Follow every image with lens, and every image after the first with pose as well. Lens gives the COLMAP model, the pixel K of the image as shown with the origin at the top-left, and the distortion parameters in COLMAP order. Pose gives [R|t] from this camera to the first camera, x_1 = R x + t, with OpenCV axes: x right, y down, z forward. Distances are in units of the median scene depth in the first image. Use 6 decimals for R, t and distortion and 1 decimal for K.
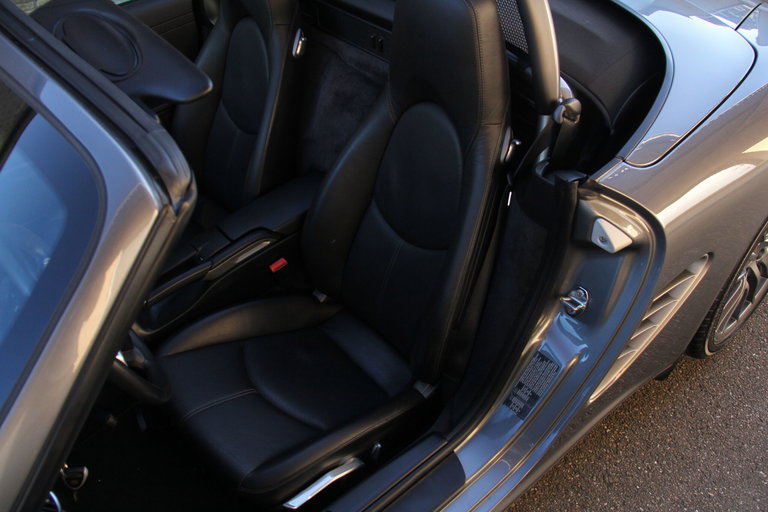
lens RADIAL K [[653.9, 0, 380.5], [0, 653.9, 258.2], [0, 0, 1]] dist [-0.190090, 0.142089]
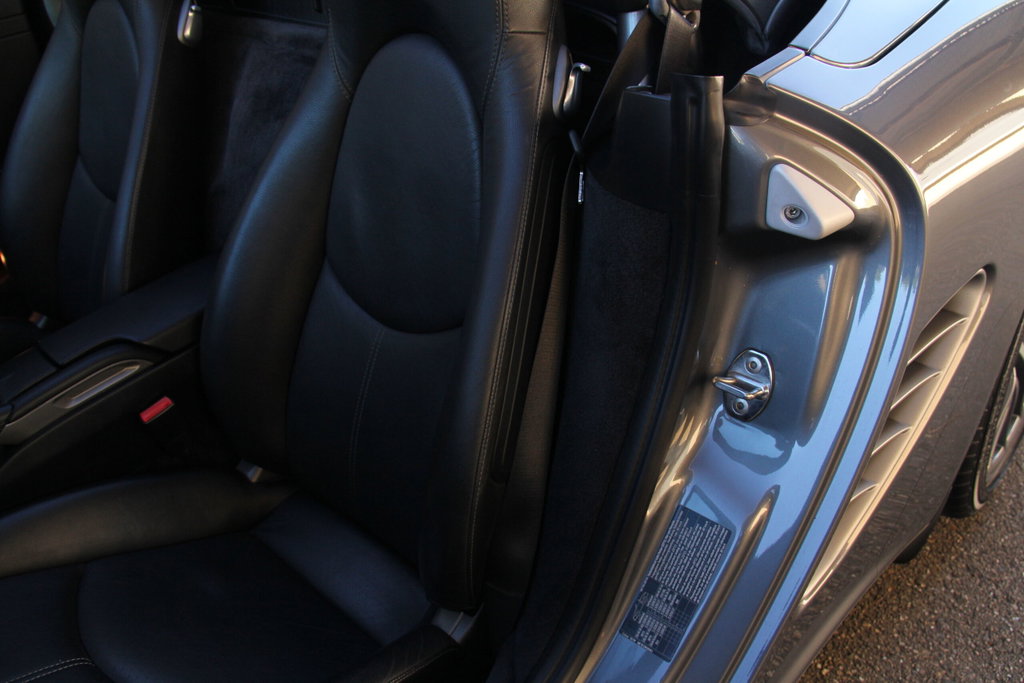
lens RADIAL K [[871.9, 0, 517.7], [0, 871.9, 339.5], [0, 0, 1]] dist [-0.190090, 0.142089]
pose [[0.990528, -0.085078, 0.107781, 0.067657], [0.102395, 0.980634, -0.166952, 0.111824], [-0.091489, 0.176407, 0.980056, 0.360515]]
